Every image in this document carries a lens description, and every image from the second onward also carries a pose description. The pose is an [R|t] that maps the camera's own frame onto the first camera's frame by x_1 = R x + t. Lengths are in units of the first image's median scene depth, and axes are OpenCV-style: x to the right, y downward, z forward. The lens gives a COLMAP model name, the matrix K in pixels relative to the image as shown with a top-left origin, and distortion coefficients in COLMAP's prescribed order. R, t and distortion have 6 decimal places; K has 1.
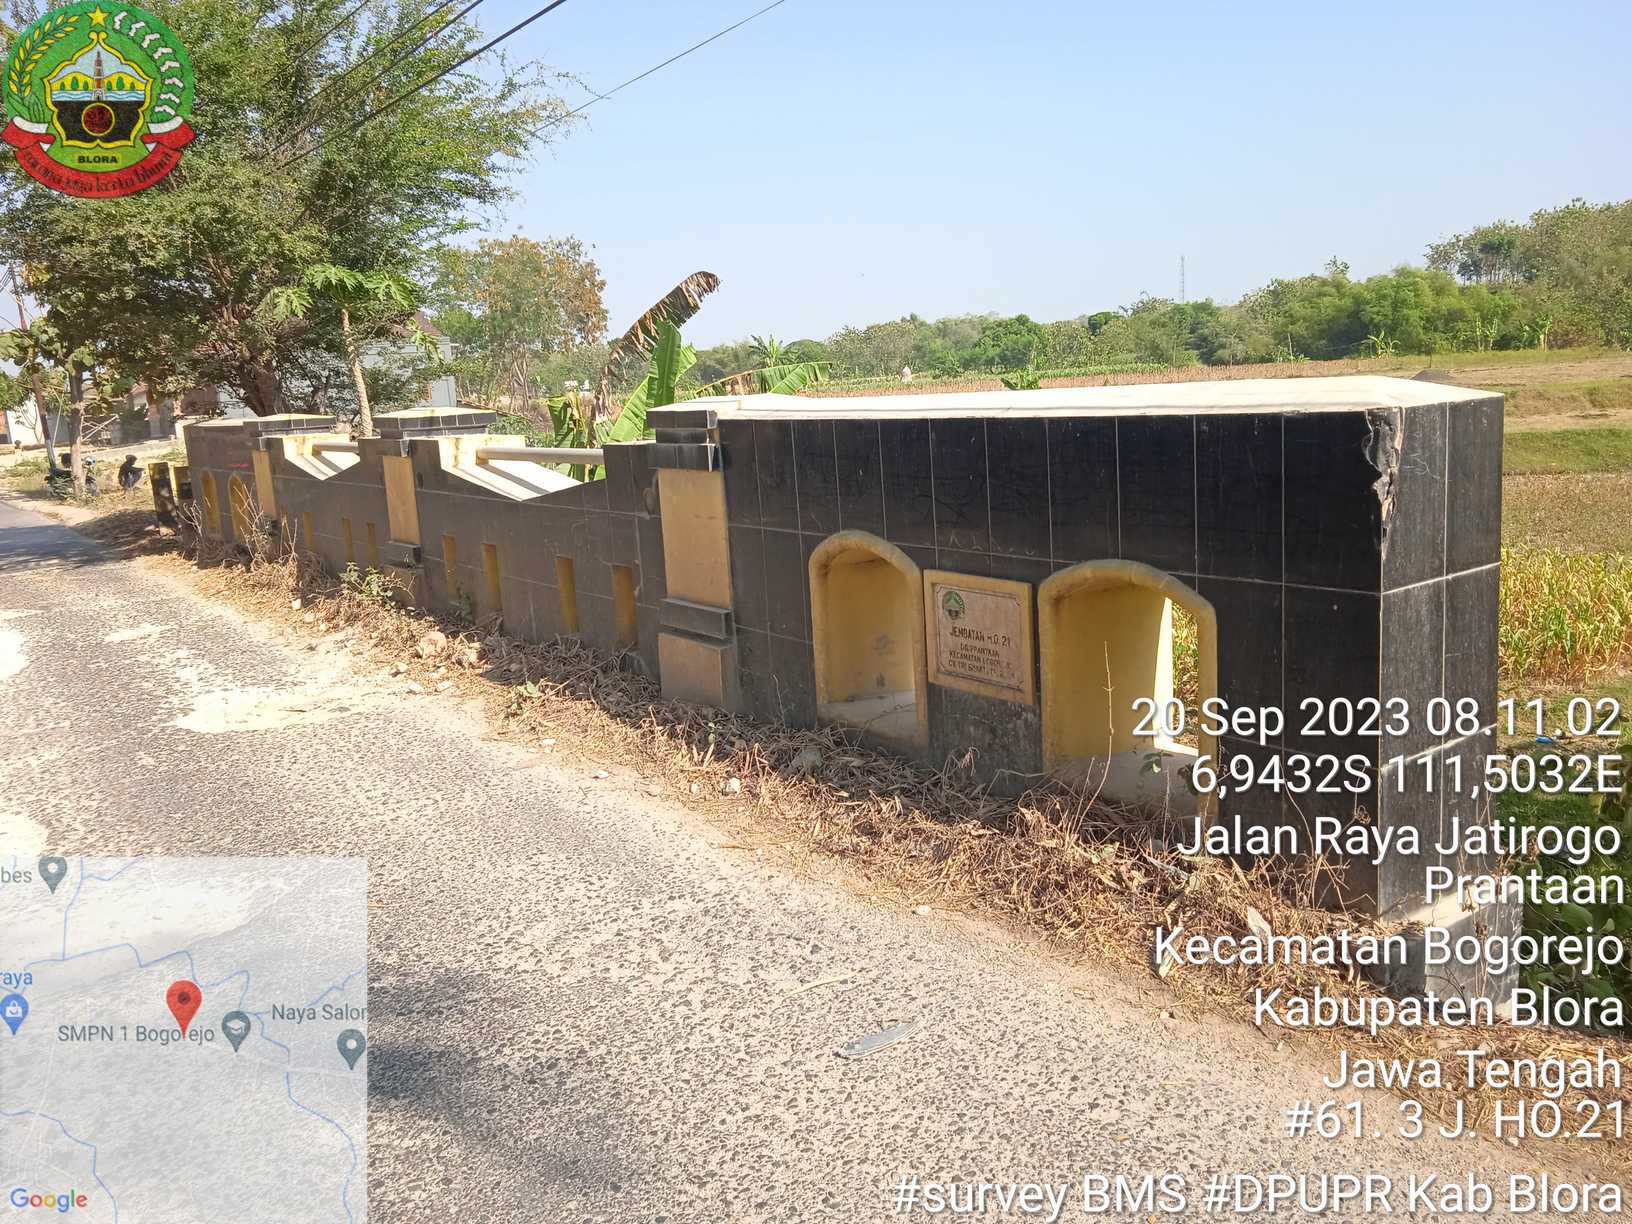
lens RADIAL K [[1339.2, 0, 807.5], [0, 1339.2, 605.8], [0, 0, 1]] dist [0.039697, -0.021740]
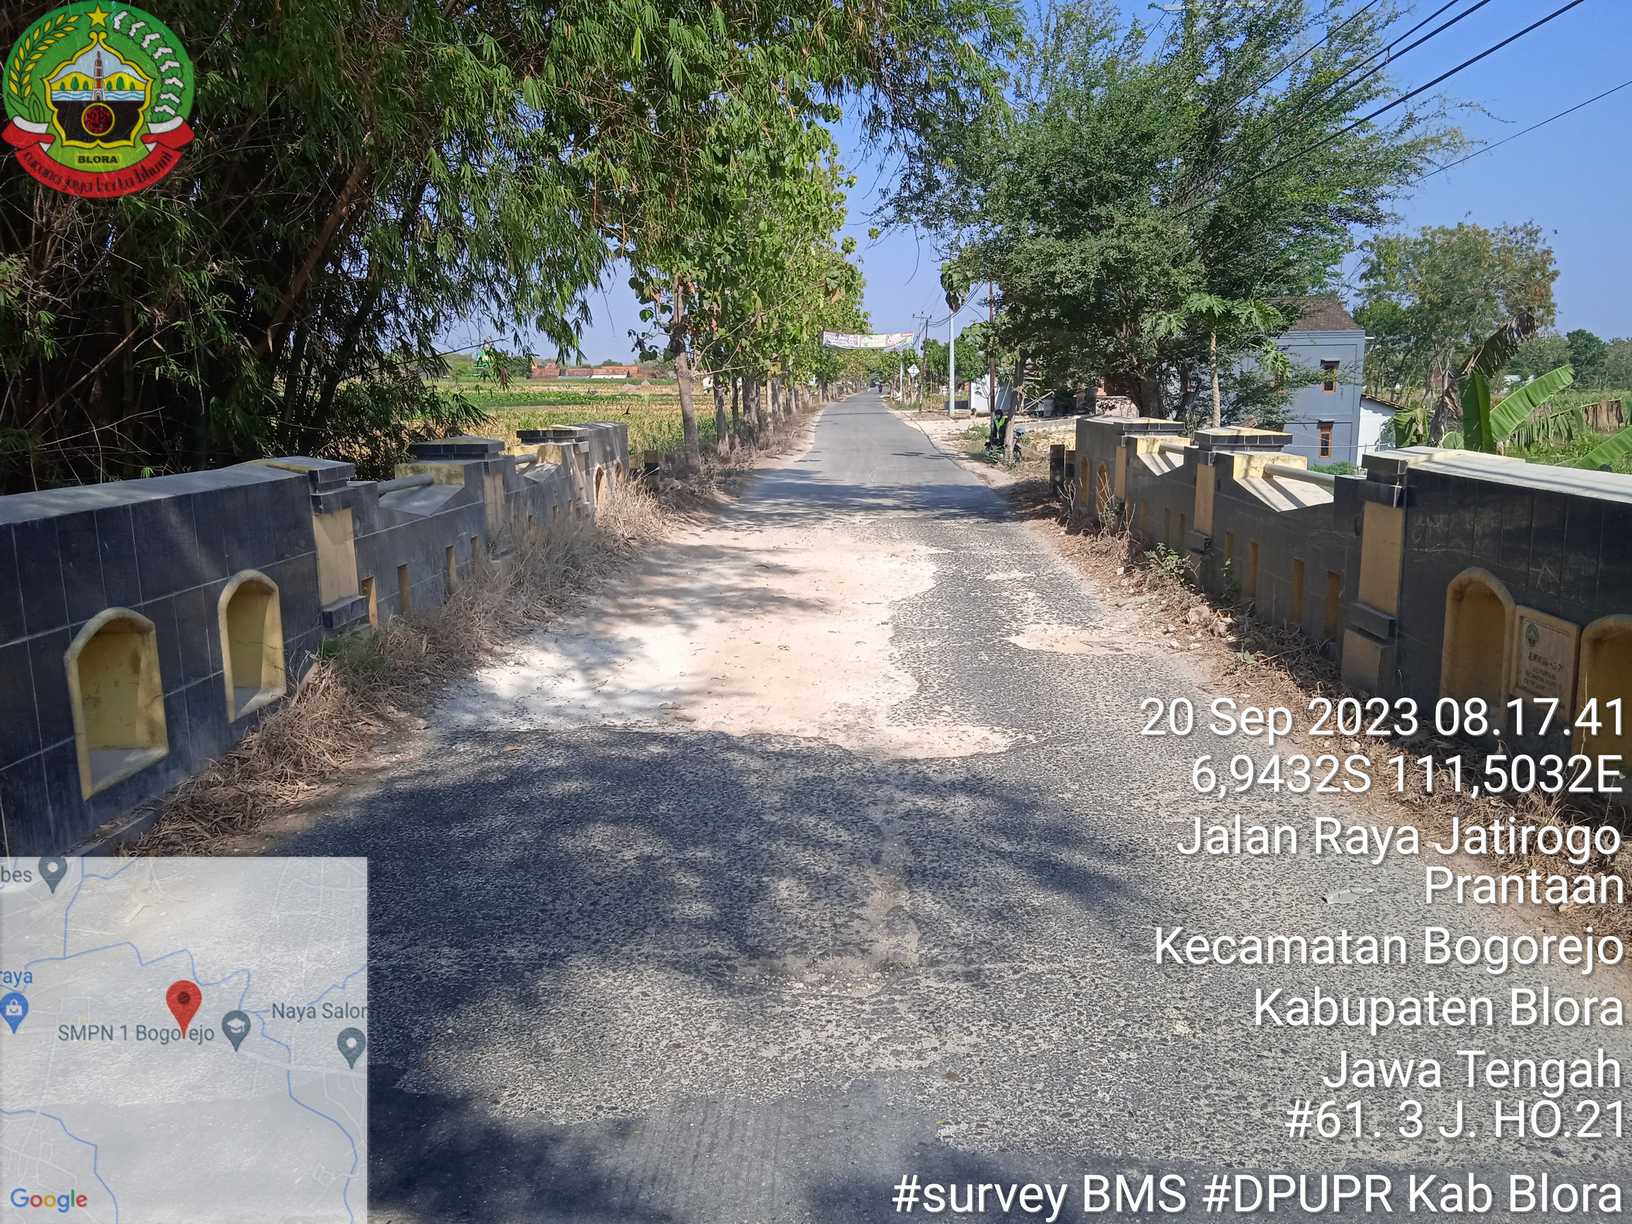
lens RADIAL K [[1339.2, 0, 819.9], [0, 1339.2, 612.0], [0, 0, 1]] dist [0.039697, -0.021740]
pose [[0.798786, 0.156036, -0.581028, 0.121114], [-0.146347, 0.987167, 0.063911, -0.002113], [0.583544, 0.033981, 0.811370, -0.172459]]
